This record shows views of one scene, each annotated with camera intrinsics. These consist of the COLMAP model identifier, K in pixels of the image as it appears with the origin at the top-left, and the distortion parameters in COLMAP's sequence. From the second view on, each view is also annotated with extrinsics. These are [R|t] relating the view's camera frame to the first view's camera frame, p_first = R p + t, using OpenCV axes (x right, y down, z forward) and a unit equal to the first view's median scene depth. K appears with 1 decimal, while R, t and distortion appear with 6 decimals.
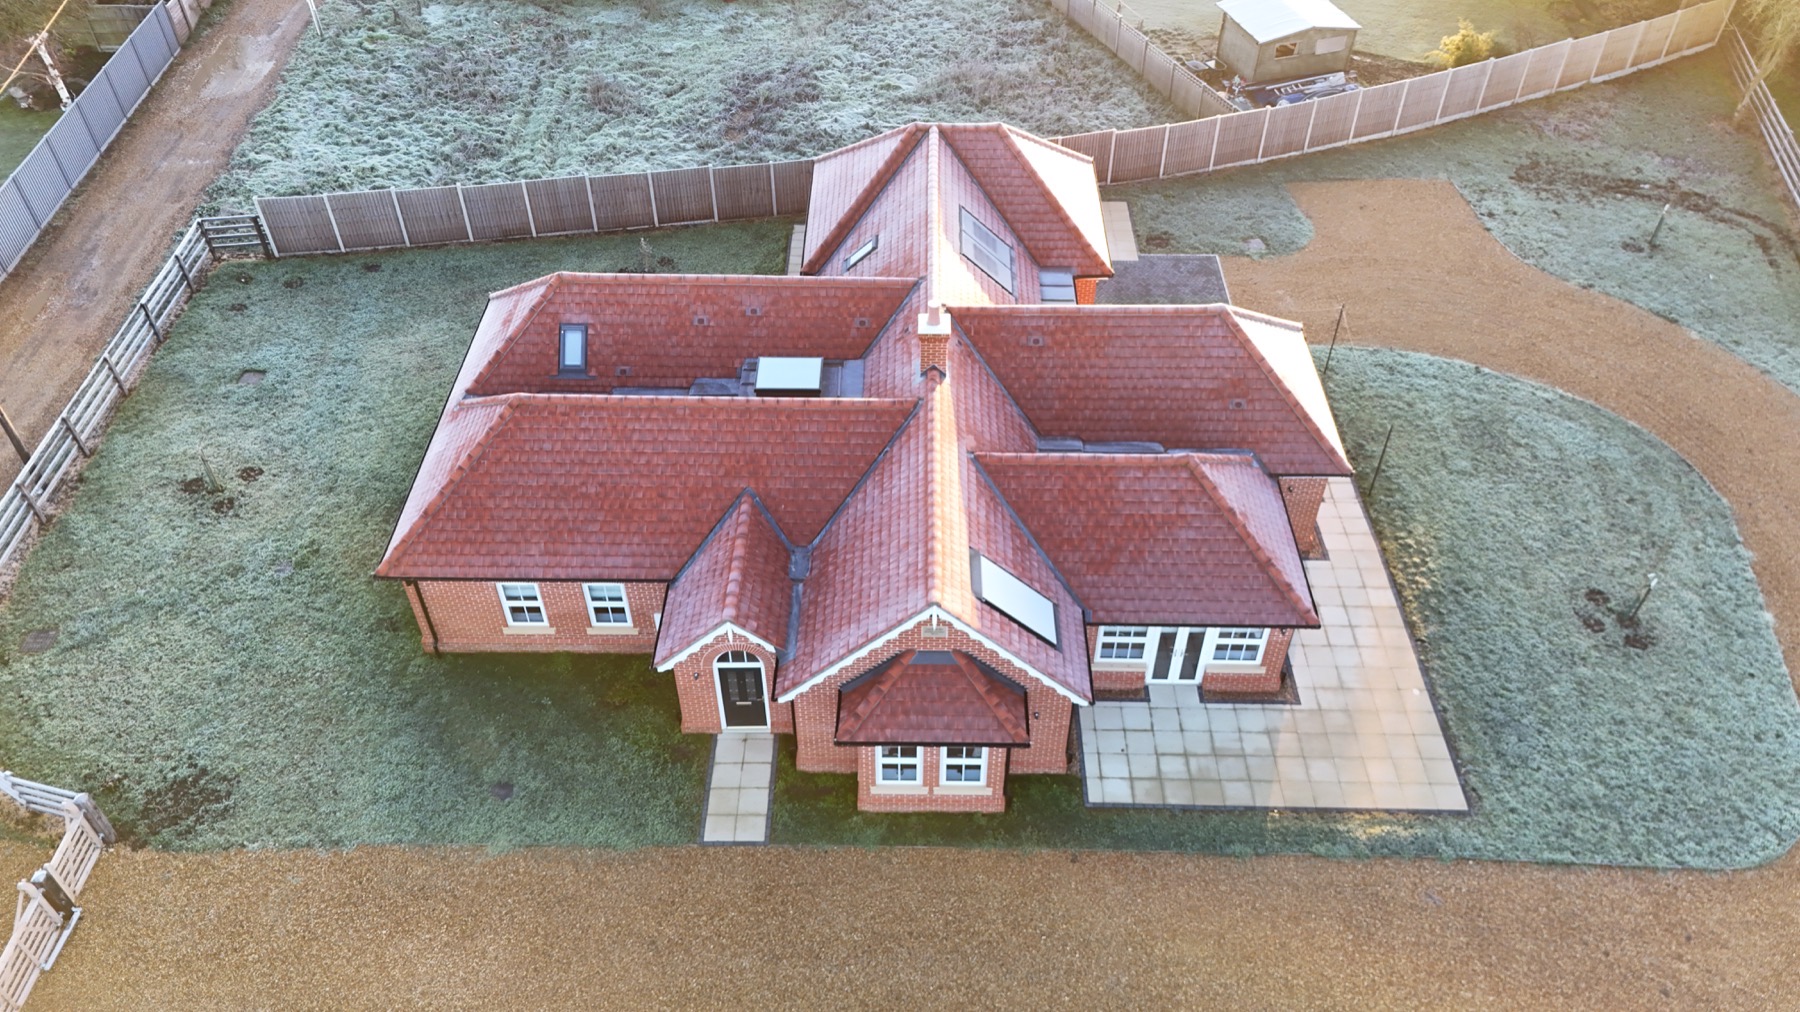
lens RADIAL K [[1324.1, 0, 901.4], [0, 1324.1, 504.6], [0, 0, 1]] dist [0.063449, -0.047021]
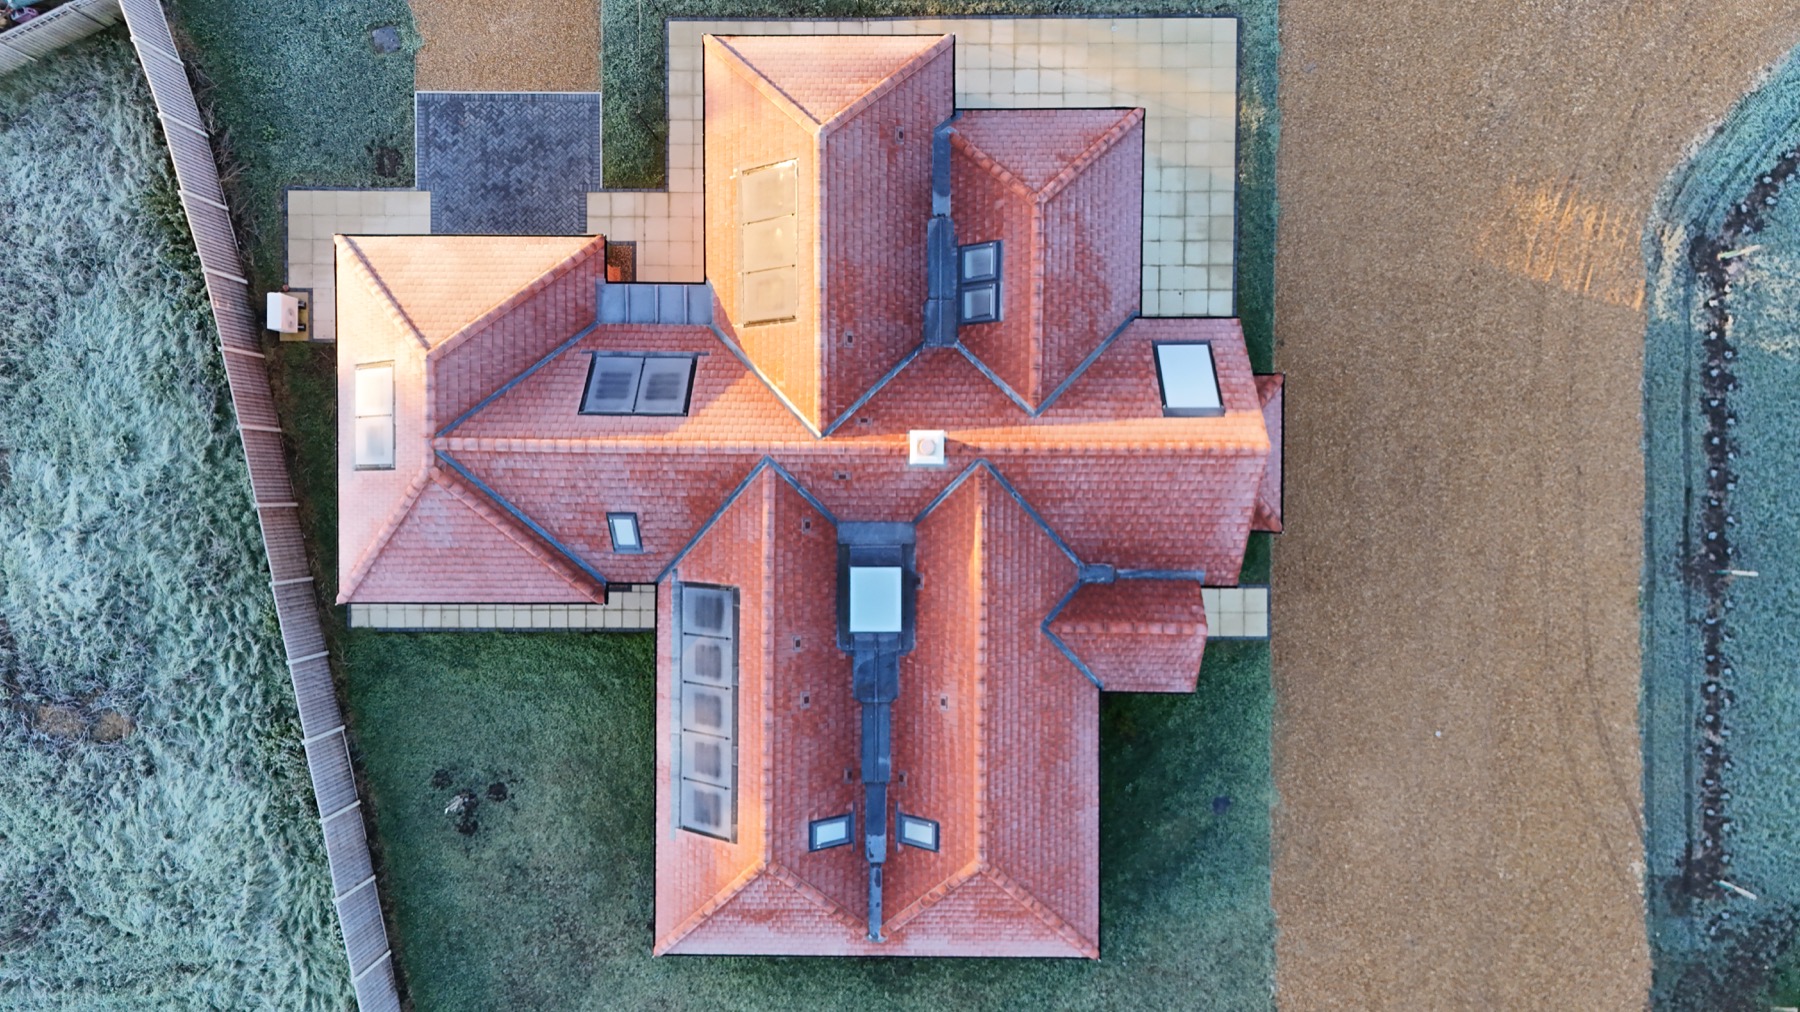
lens RADIAL K [[1324.1, 0, 902.3], [0, 1324.1, 505.3], [0, 0, 1]] dist [0.063449, -0.047021]
pose [[-0.009273, -0.999895, -0.011152, -0.007041], [0.698791, -0.014457, 0.715180, -0.844290], [-0.715266, -0.001161, 0.698851, 0.349152]]
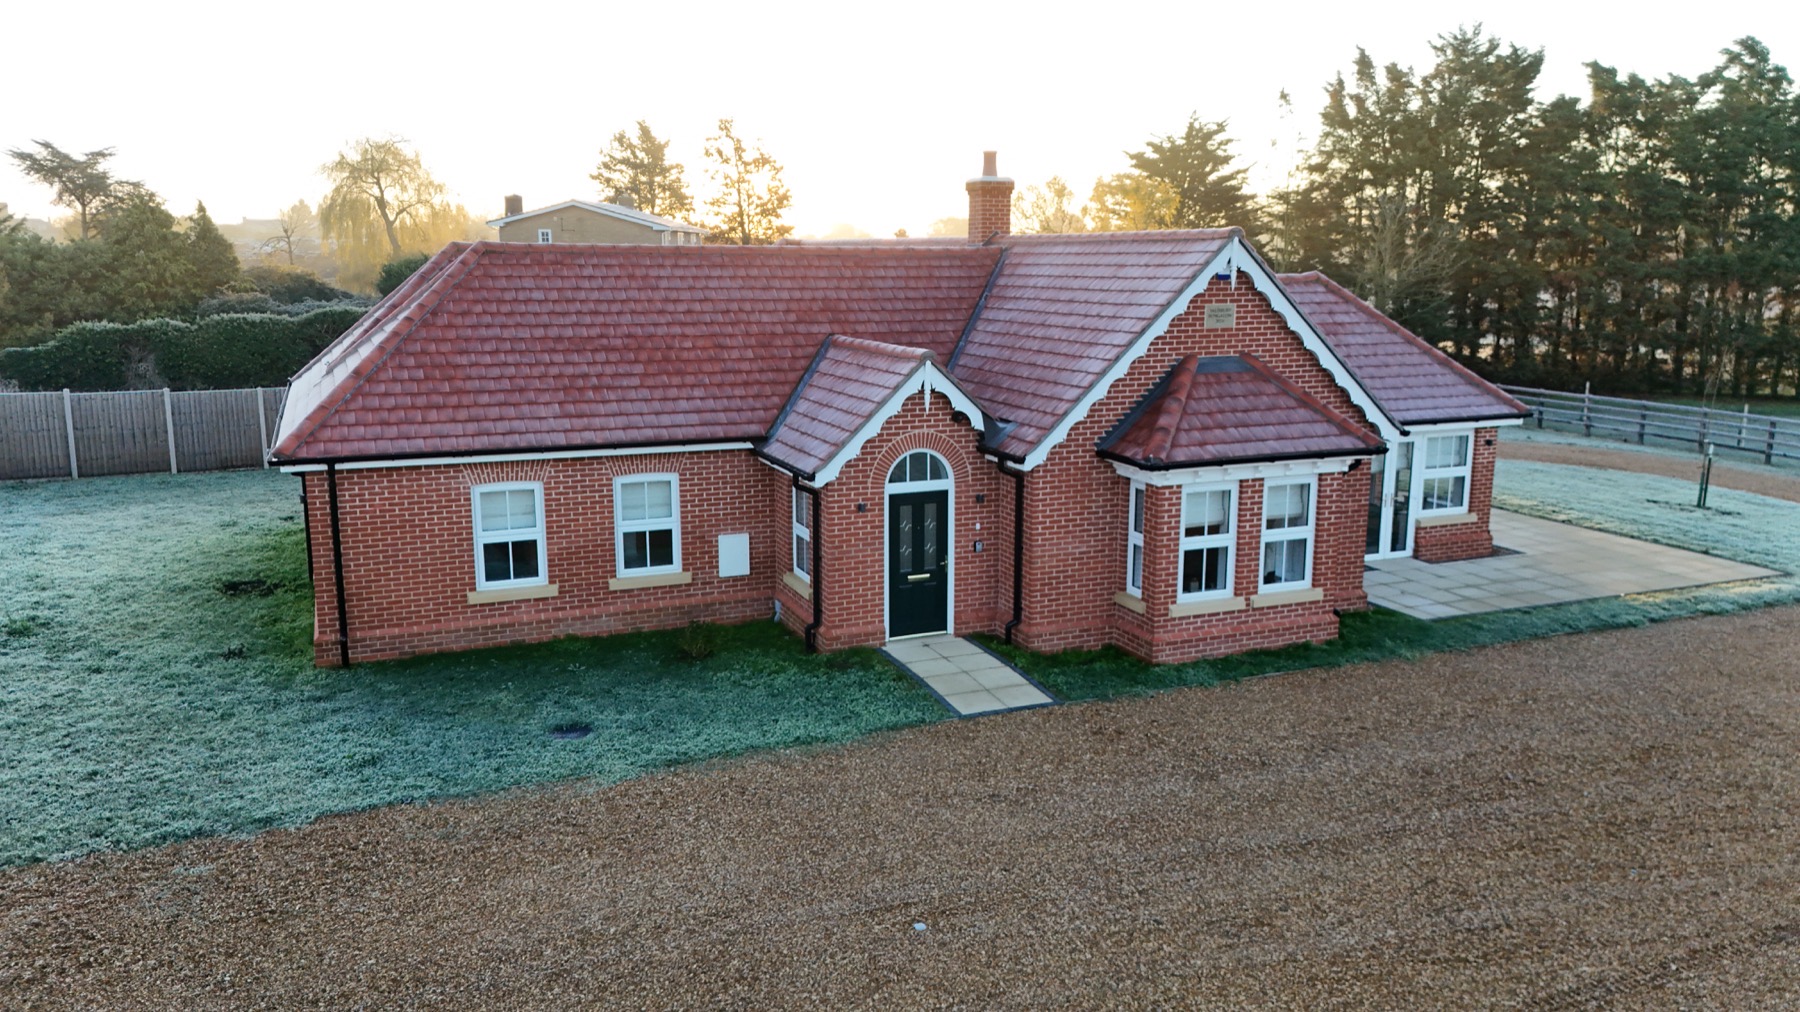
lens RADIAL K [[1324.1, 0, 899.0], [0, 1324.1, 511.1], [0, 0, 1]] dist [0.063449, -0.047021]
pose [[0.915911, -0.073114, 0.394667, -0.377259], [0.273609, 0.833150, -0.480624, 0.427669], [-0.293677, 0.548193, 0.783095, 0.481028]]
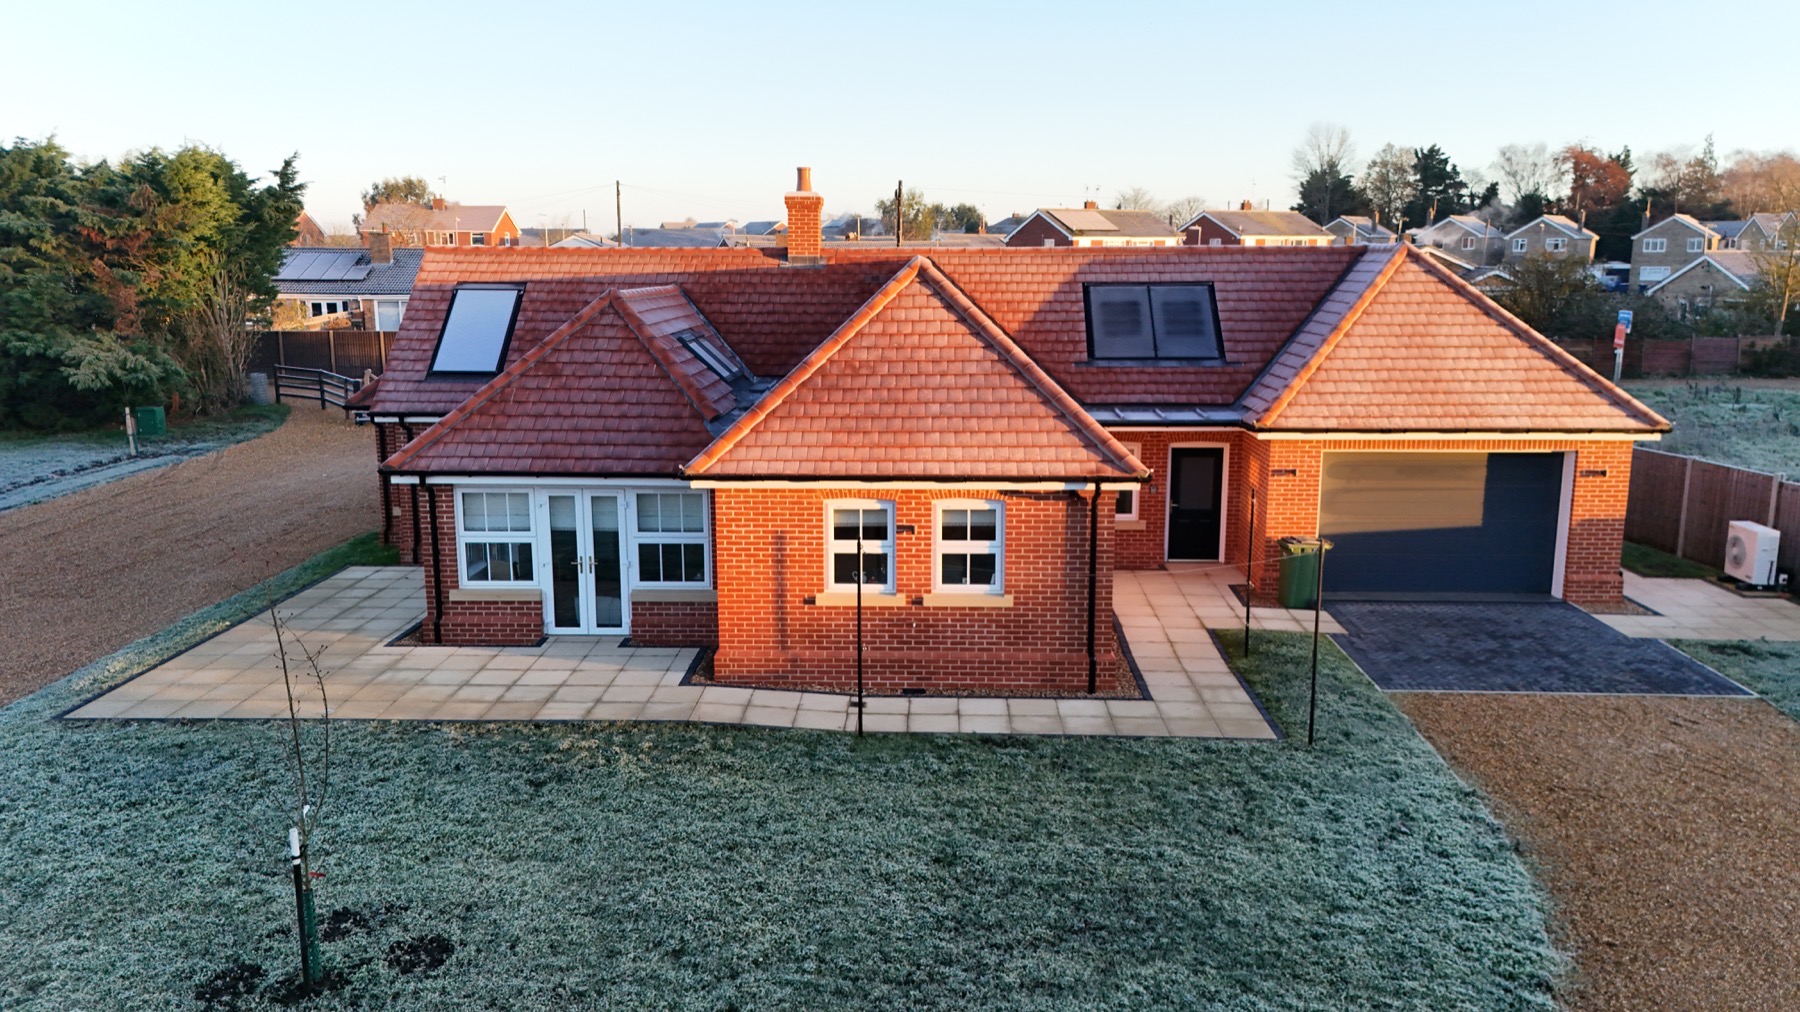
lens RADIAL K [[1324.1, 0, 902.3], [0, 1324.1, 506.9], [0, 0, 1]] dist [0.063449, -0.047021]
pose [[-0.019969, 0.186745, -0.982205, 0.942060], [-0.686332, 0.711801, 0.149287, -0.168603], [0.727014, 0.677100, 0.113955, 1.100831]]
